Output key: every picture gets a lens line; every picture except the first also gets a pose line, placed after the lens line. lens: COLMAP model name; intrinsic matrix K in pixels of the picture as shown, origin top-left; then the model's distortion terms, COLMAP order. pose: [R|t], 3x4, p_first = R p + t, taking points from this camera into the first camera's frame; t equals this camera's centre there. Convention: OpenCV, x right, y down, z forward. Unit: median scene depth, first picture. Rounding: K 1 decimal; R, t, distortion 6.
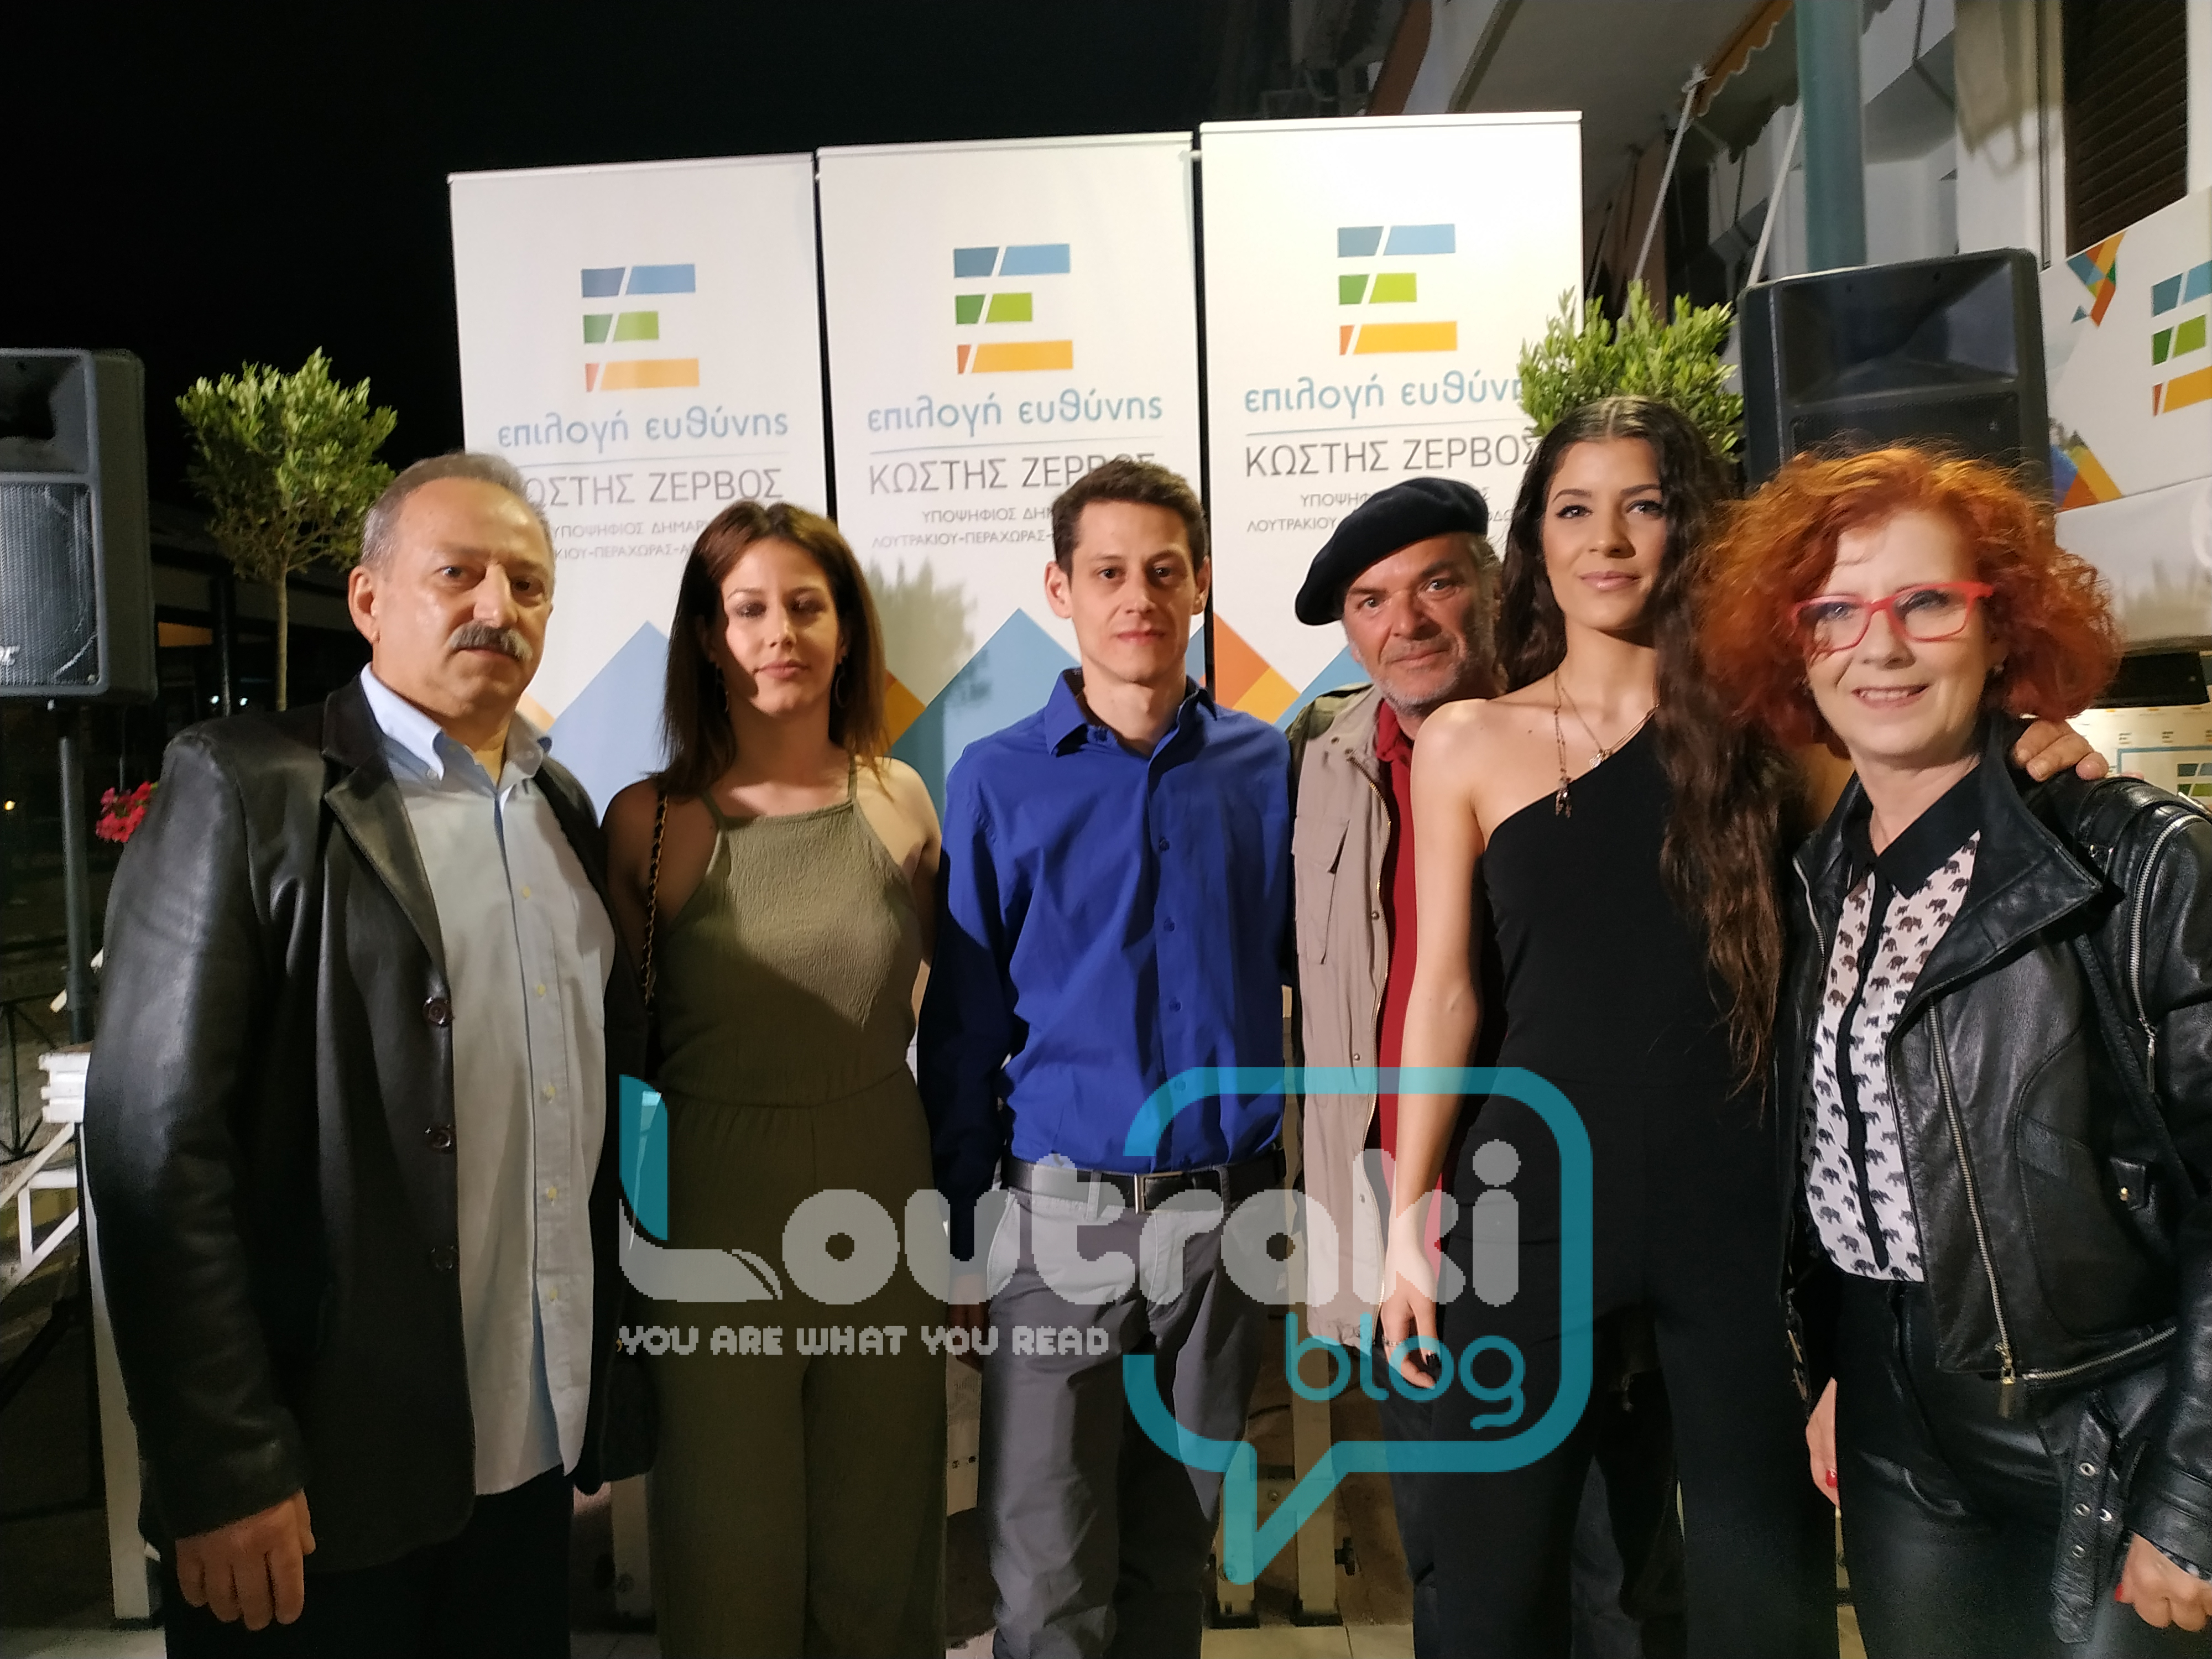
lens RADIAL K [[1650.4, 0, 1102.0], [0, 1650.4, 839.5], [0, 0, 1]] dist [-0.013476, -0.002138]
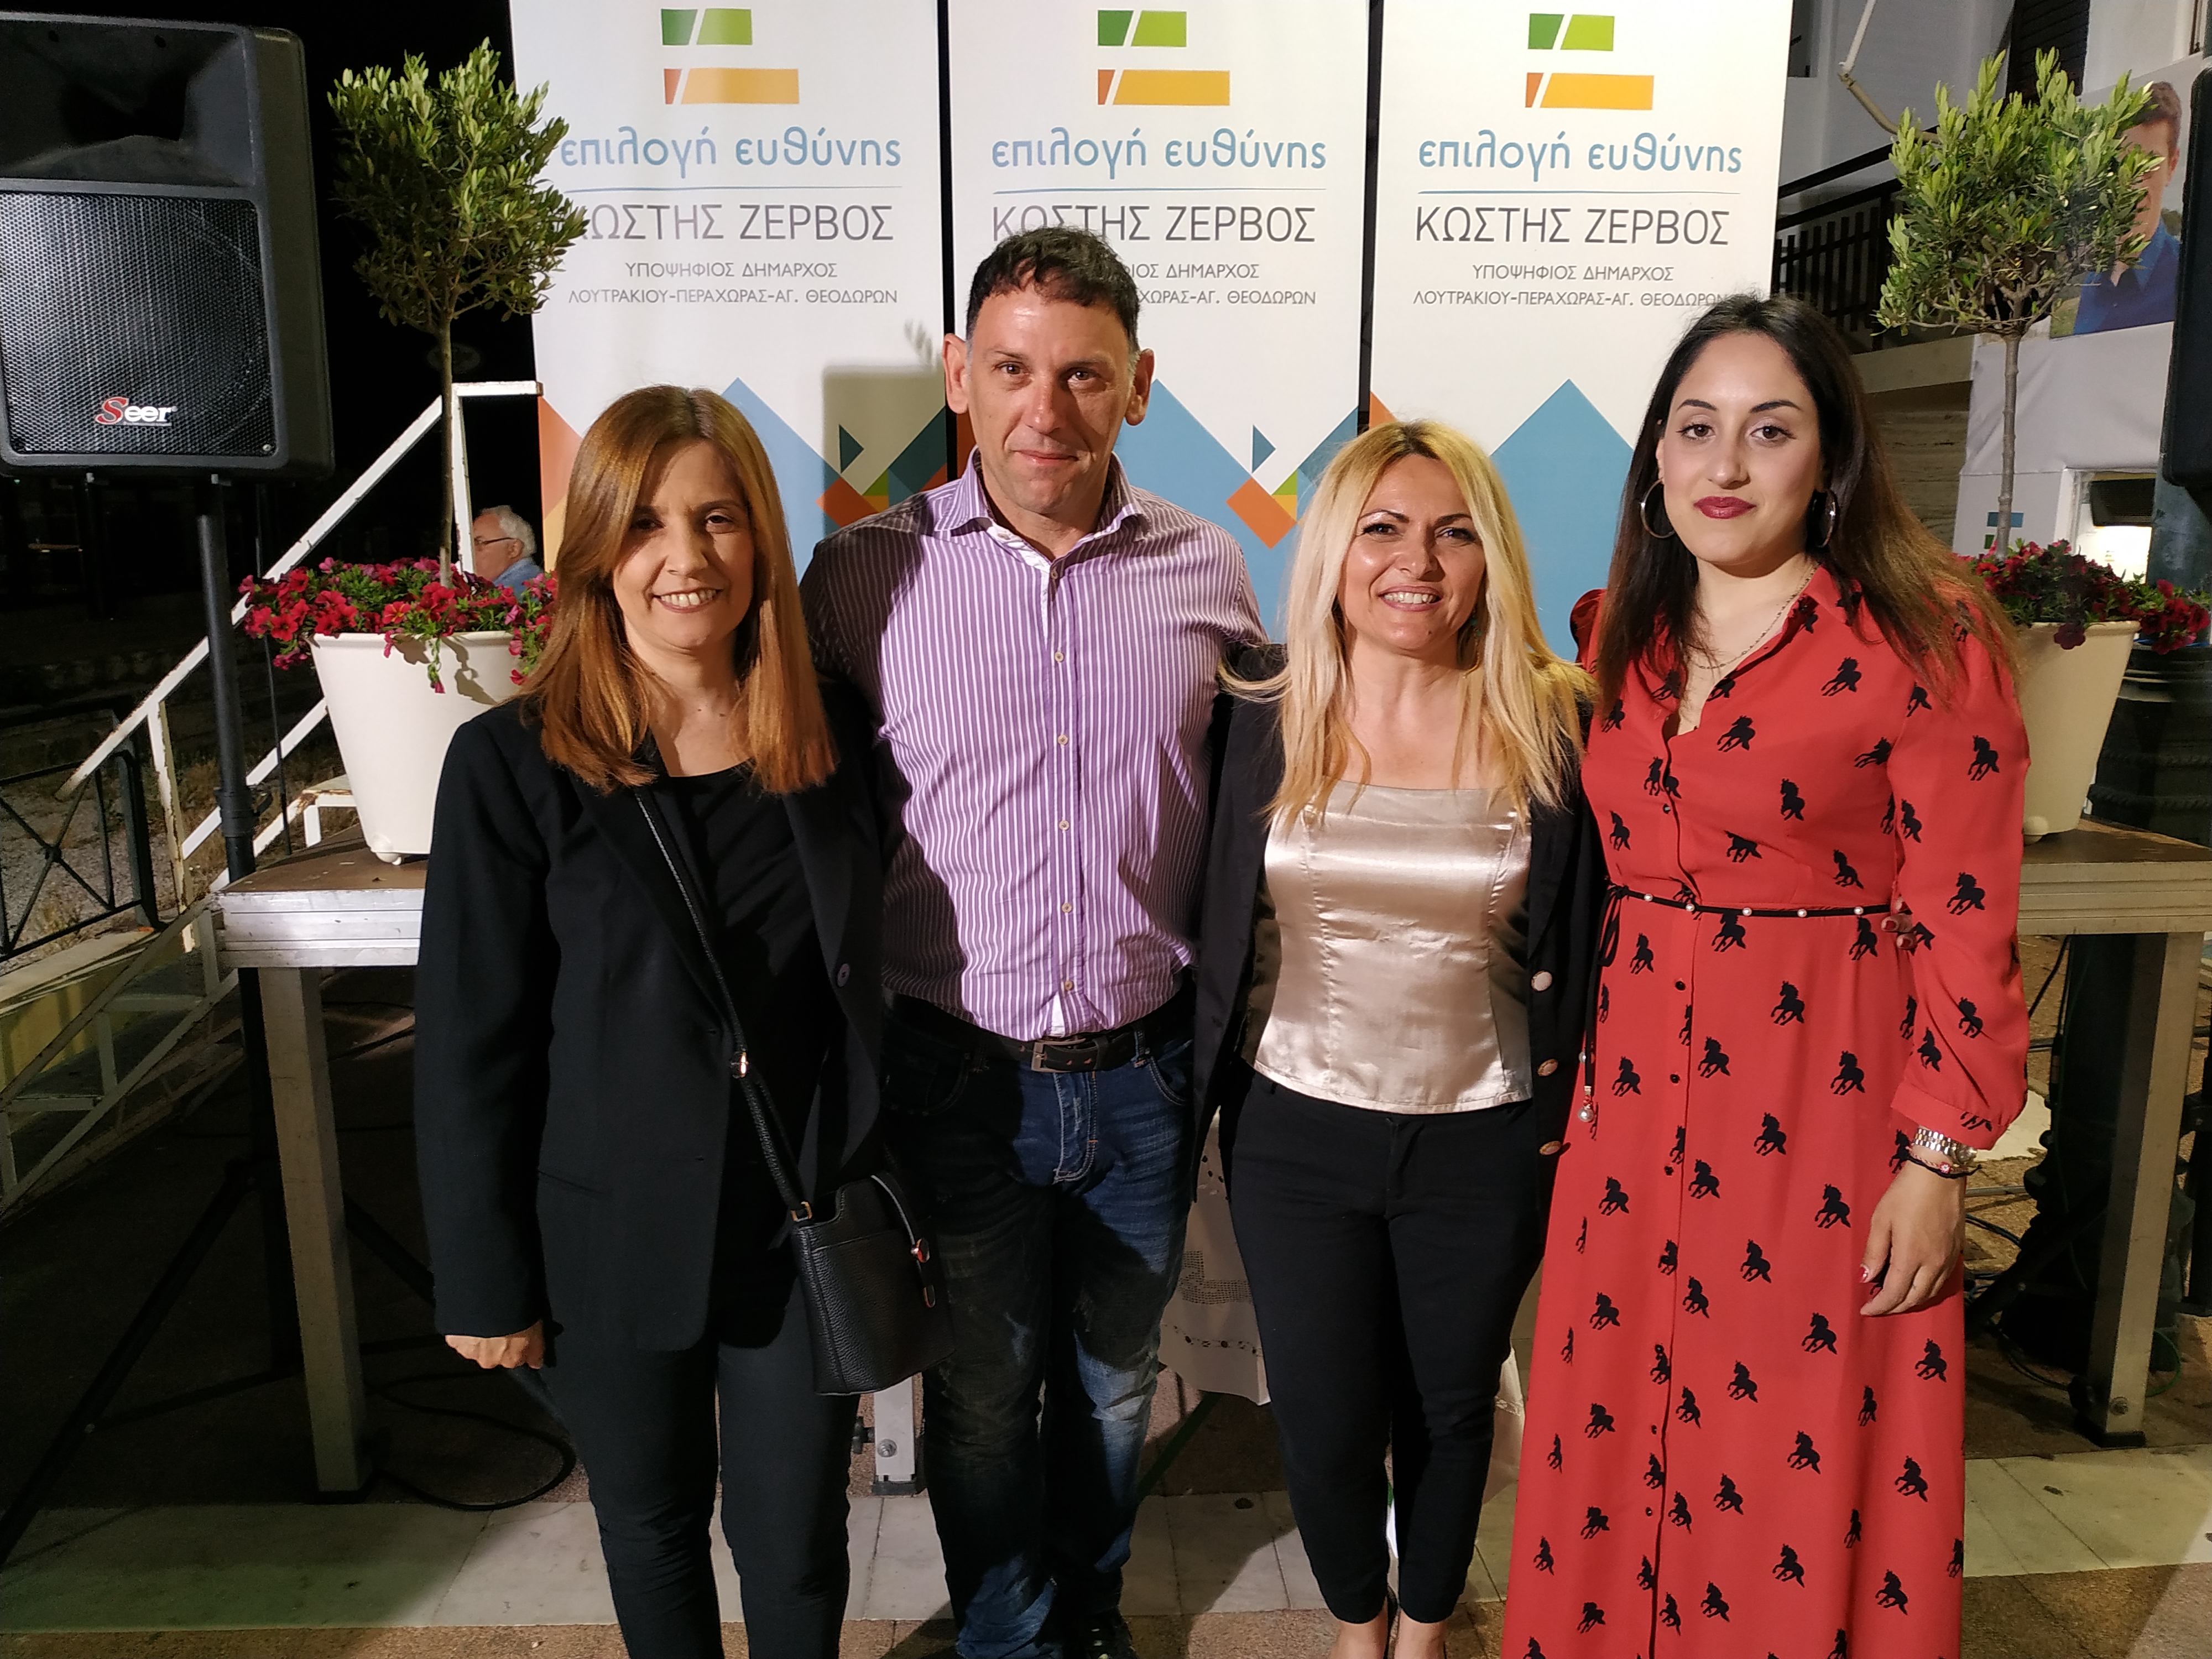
lens RADIAL K [[1650.4, 0, 1095.7], [0, 1650.4, 848.8], [0, 0, 1]] dist [-0.013476, -0.002138]
pose [[0.995621, 0.013772, 0.092460, -0.167677], [-0.027681, 0.988163, 0.150887, -0.021758], [-0.089287, -0.152785, 0.984218, 0.072727]]
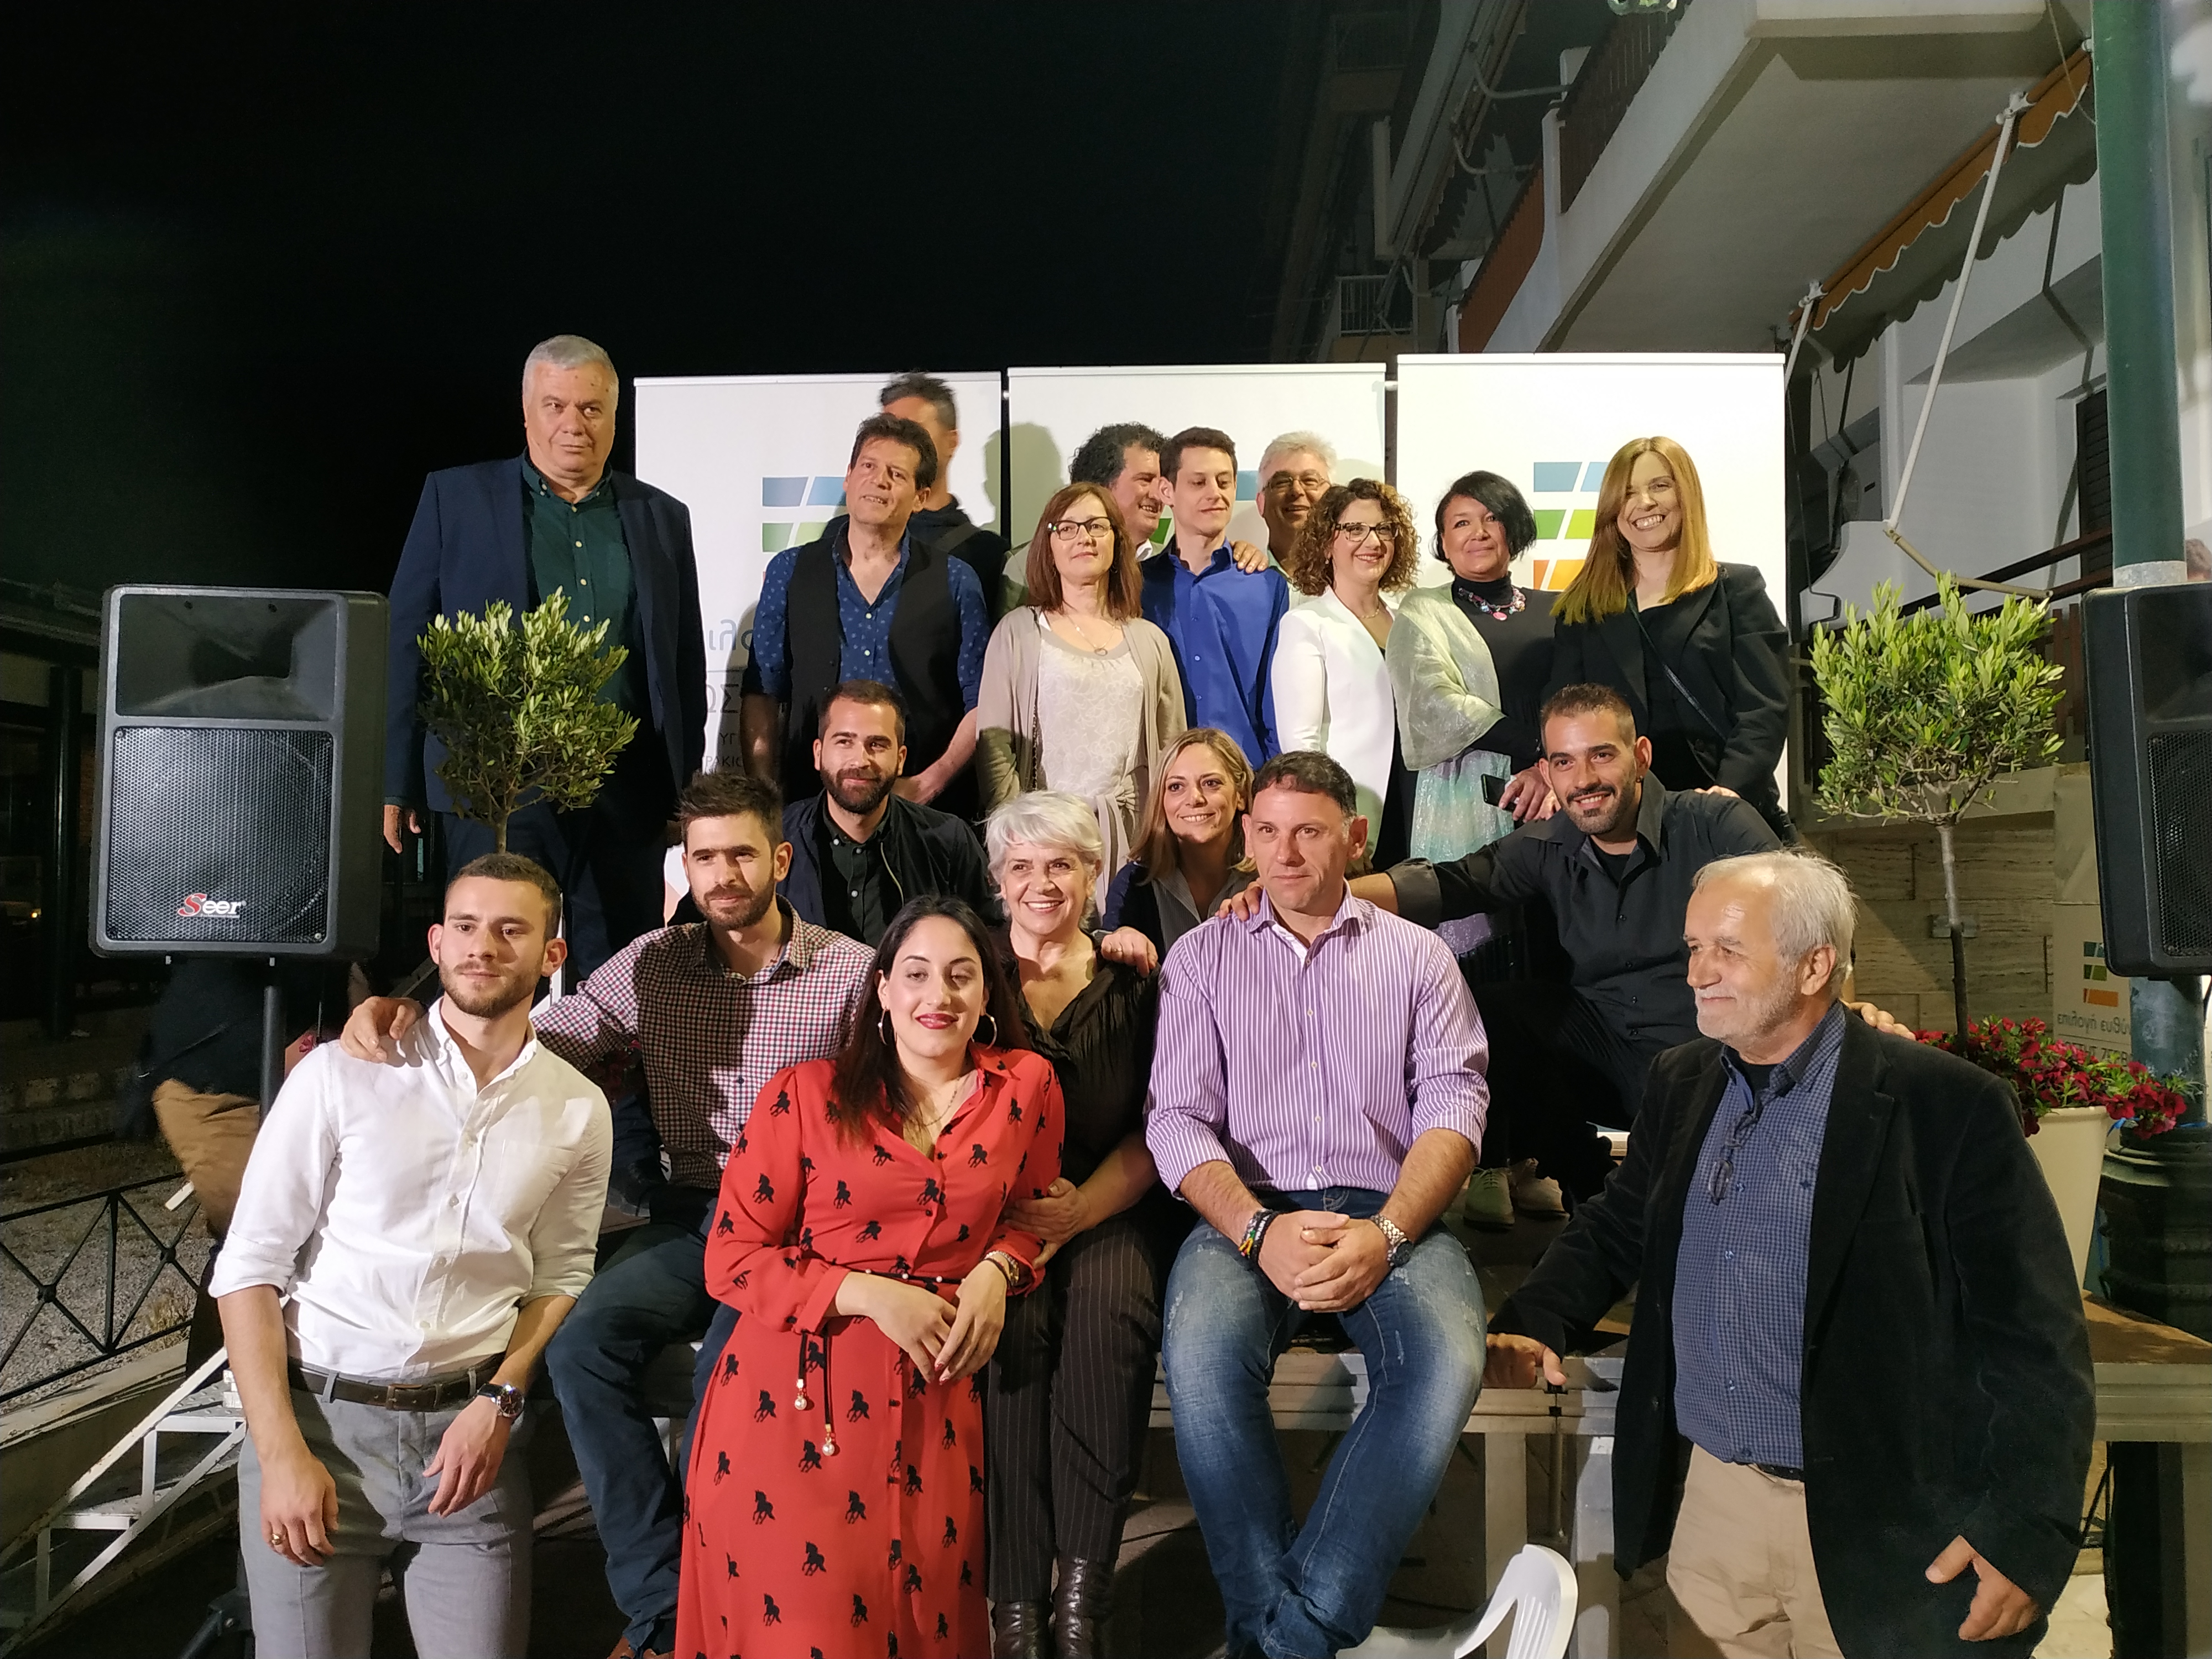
lens RADIAL K [[1650.4, 0, 1090.7], [0, 1650.4, 818.7], [0, 0, 1]] dist [-0.013476, -0.002138]
pose [[0.999215, 0.036267, -0.015922, -0.098136], [-0.037607, 0.994862, -0.093994, -0.056918], [0.012431, 0.094519, 0.995445, 0.036145]]
